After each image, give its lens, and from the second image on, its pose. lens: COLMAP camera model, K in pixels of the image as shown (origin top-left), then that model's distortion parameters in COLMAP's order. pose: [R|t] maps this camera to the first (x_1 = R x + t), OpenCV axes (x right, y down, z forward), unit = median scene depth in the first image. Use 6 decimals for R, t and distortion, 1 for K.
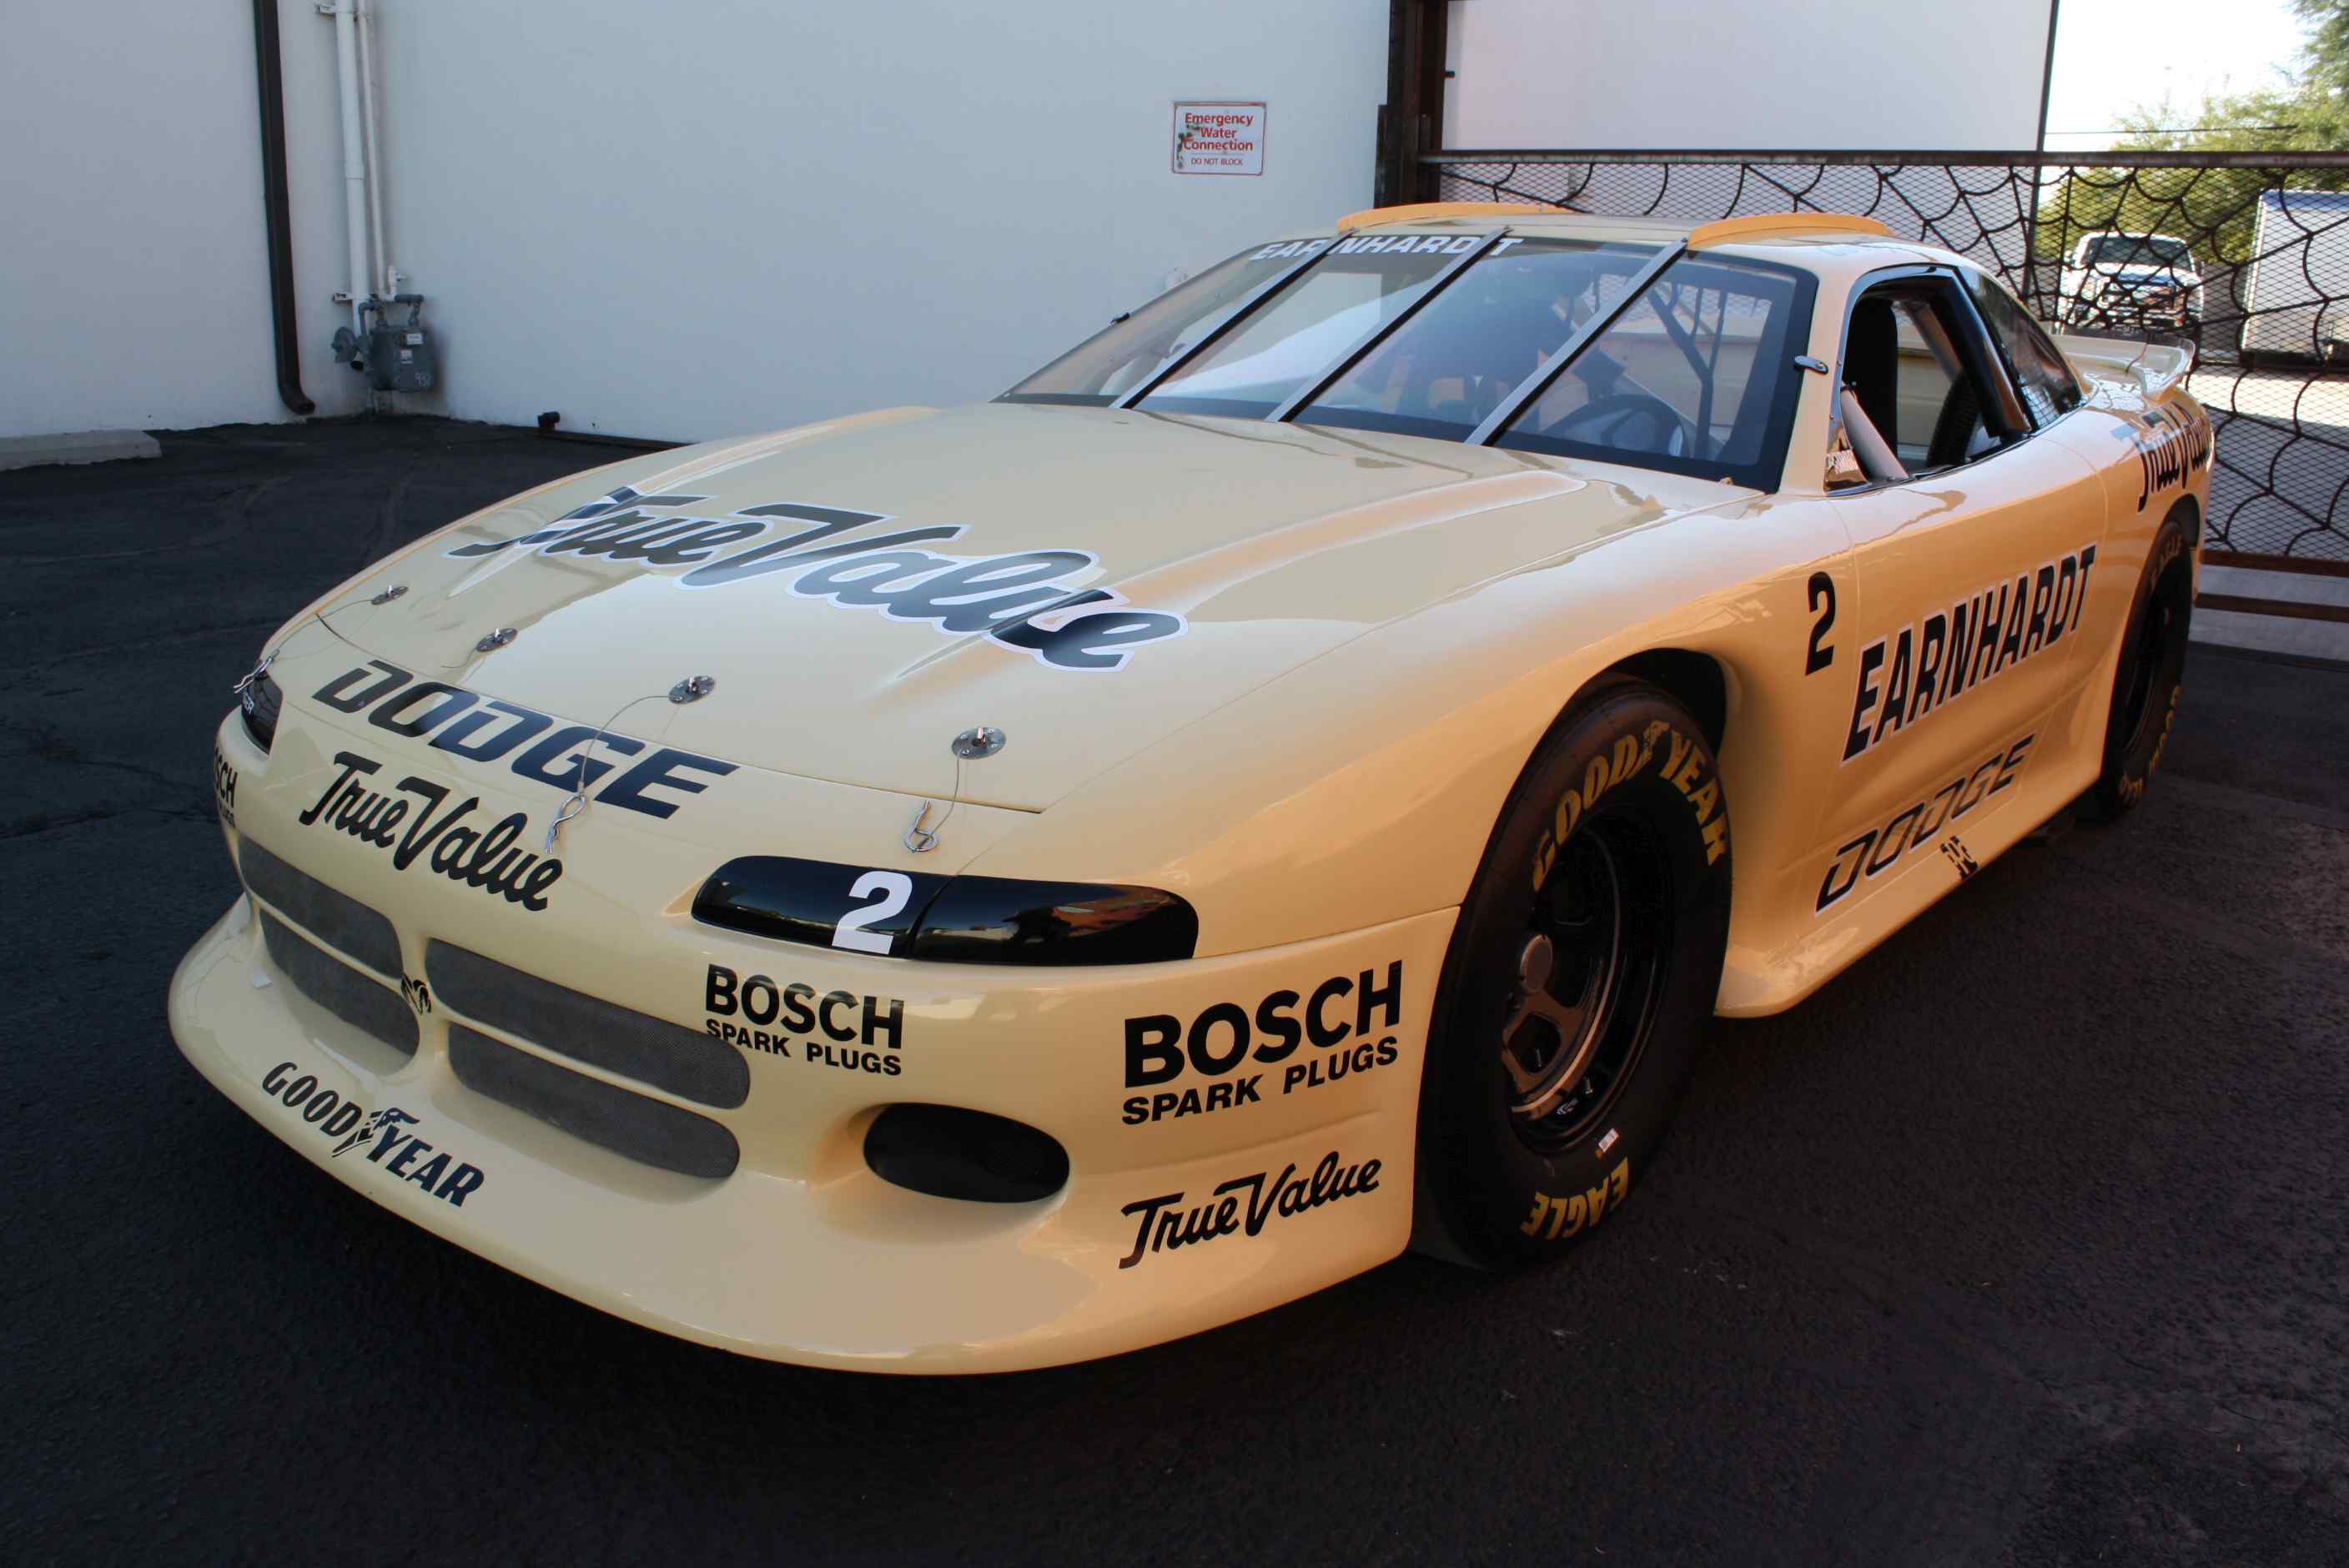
lens RADIAL K [[1984.7, 0, 1207.0], [0, 1984.7, 790.4], [0, 0, 1]] dist [-0.160651, 0.133519]
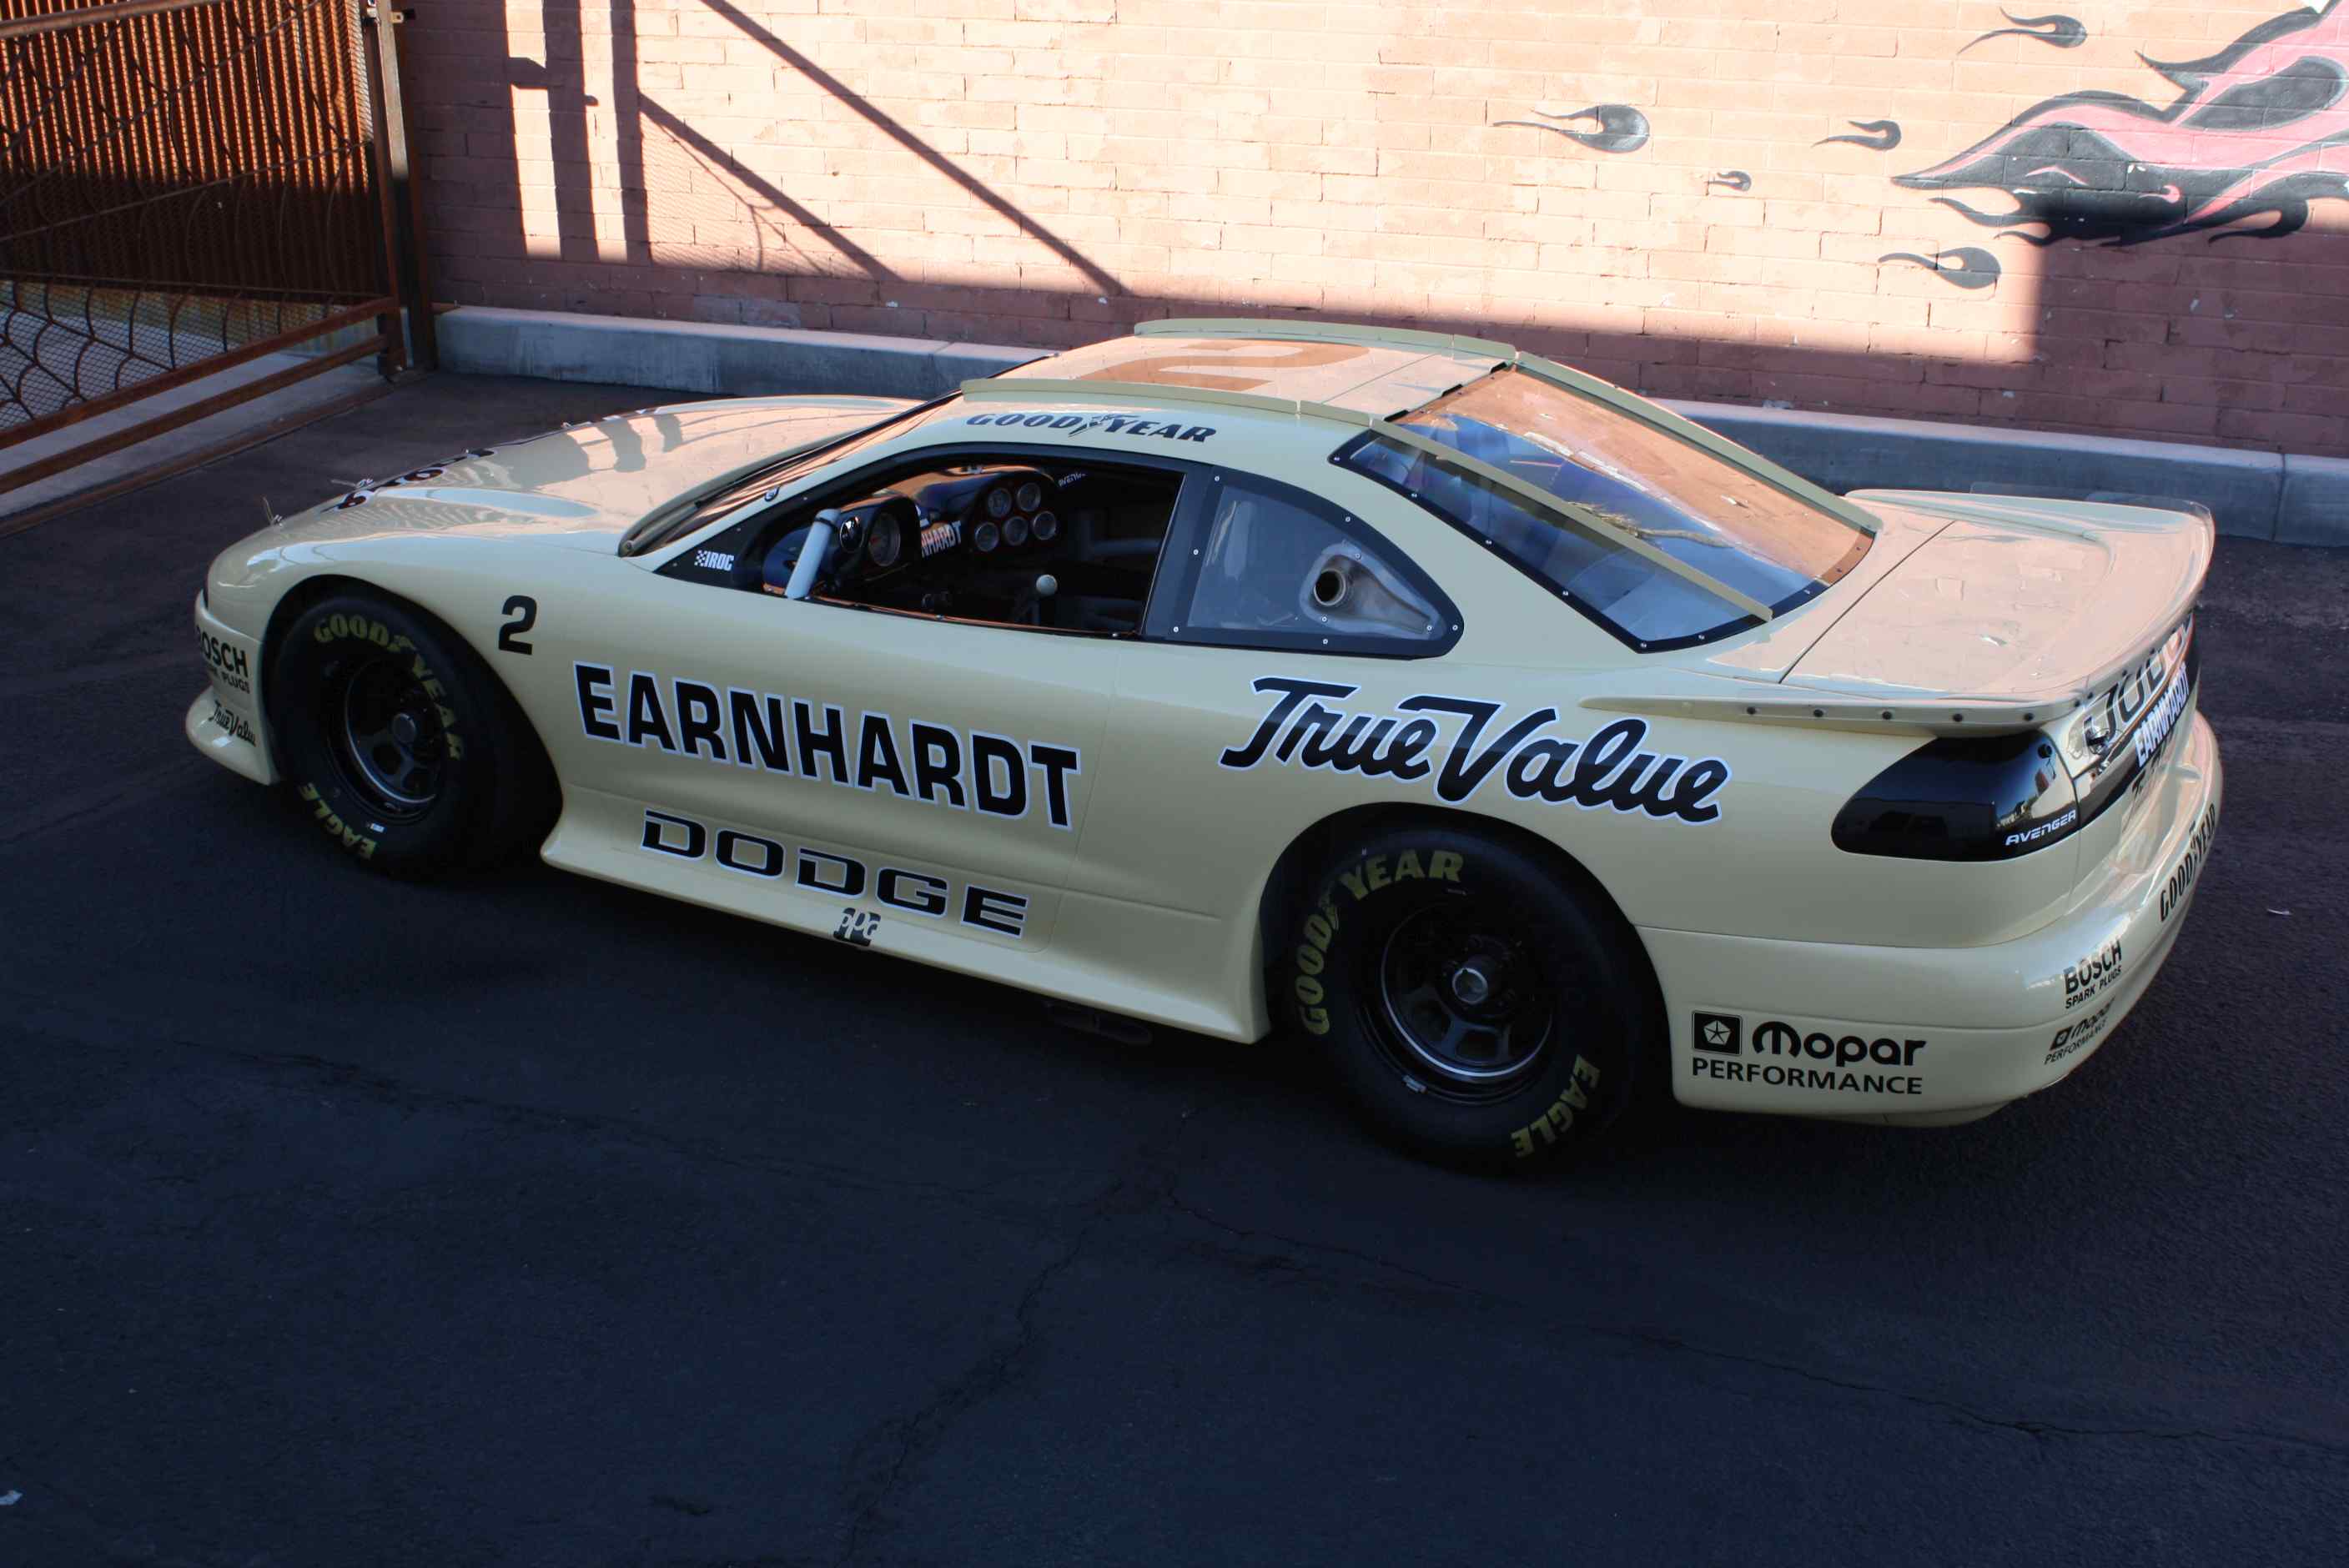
lens RADIAL K [[2714.5, 0, 1206.1], [0, 2714.5, 798.5], [0, 0, 1]] dist [-0.074672, 0.000000]
pose [[0.156101, 0.330687, -0.930741, 3.337818], [-0.266915, 0.921358, 0.282587, -0.972932], [0.950994, 0.204317, 0.232090, 1.365810]]
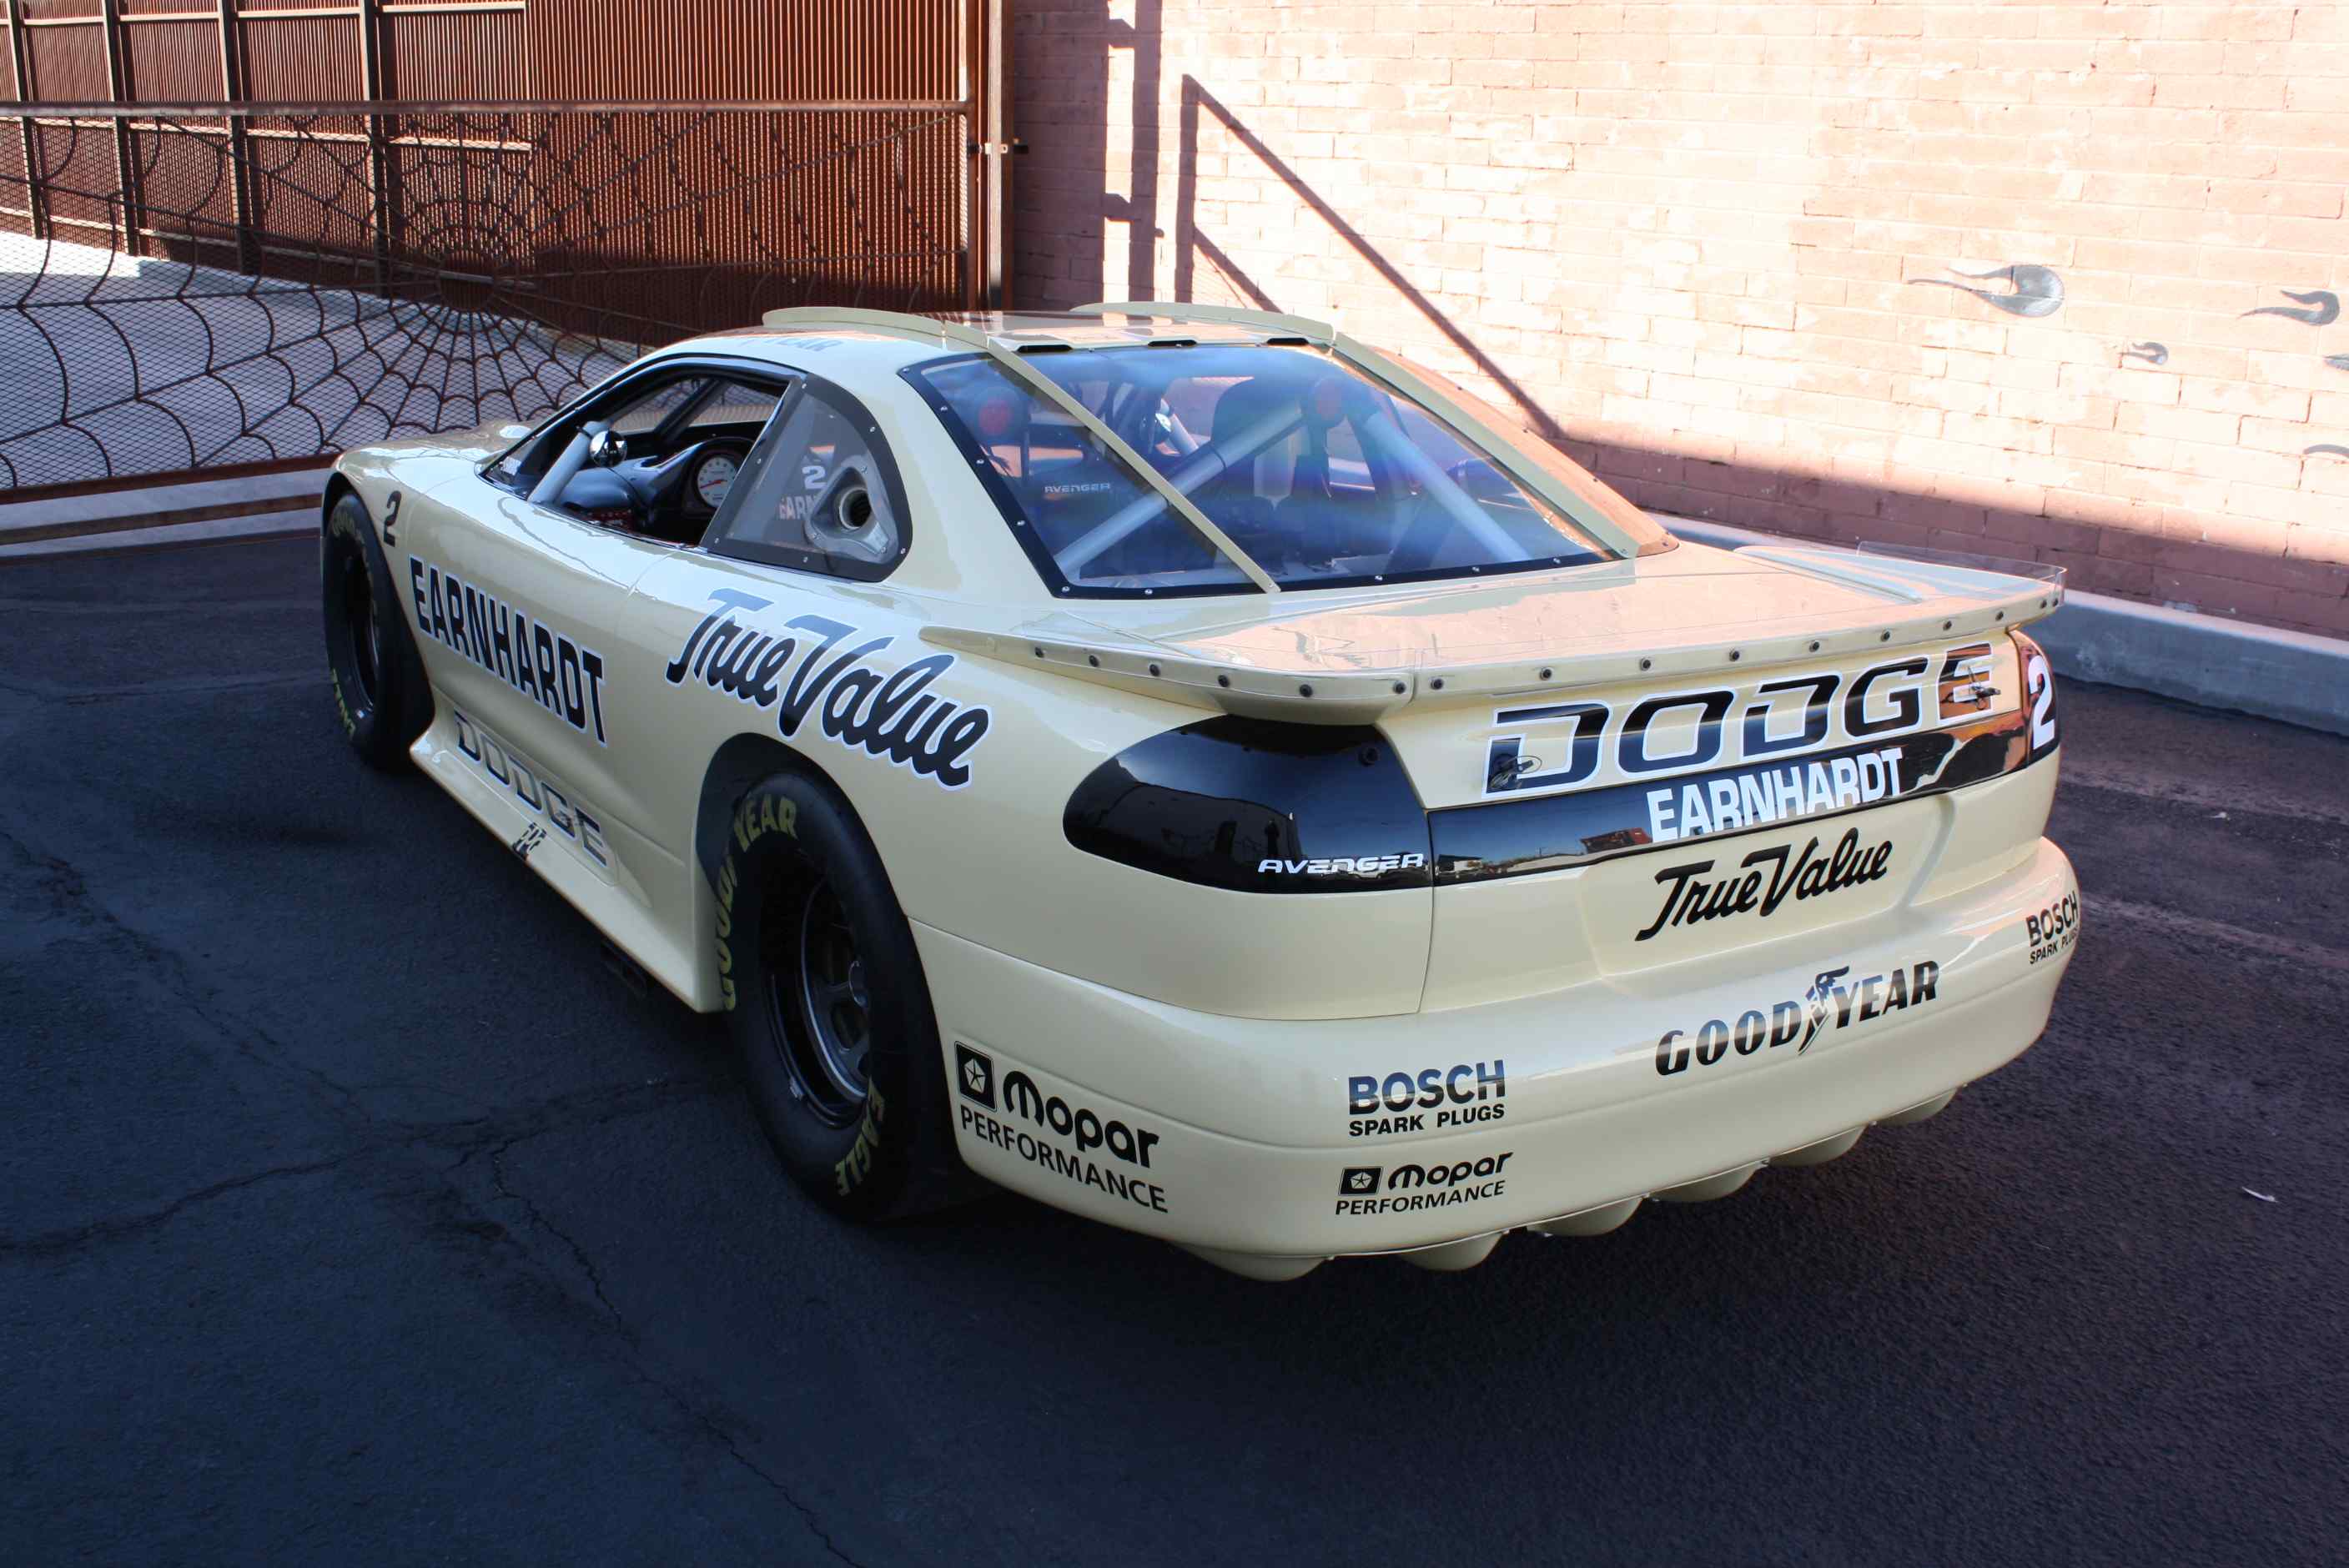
lens RADIAL K [[2275.2, 0, 1193.2], [0, 2275.2, 746.9], [0, 0, 1]] dist [-0.098857, 0.000000]
pose [[-0.312011, 0.209420, -0.926710, 2.571013], [-0.299650, 0.903928, 0.305160, -0.938932], [0.901587, 0.372903, -0.219283, 2.793900]]
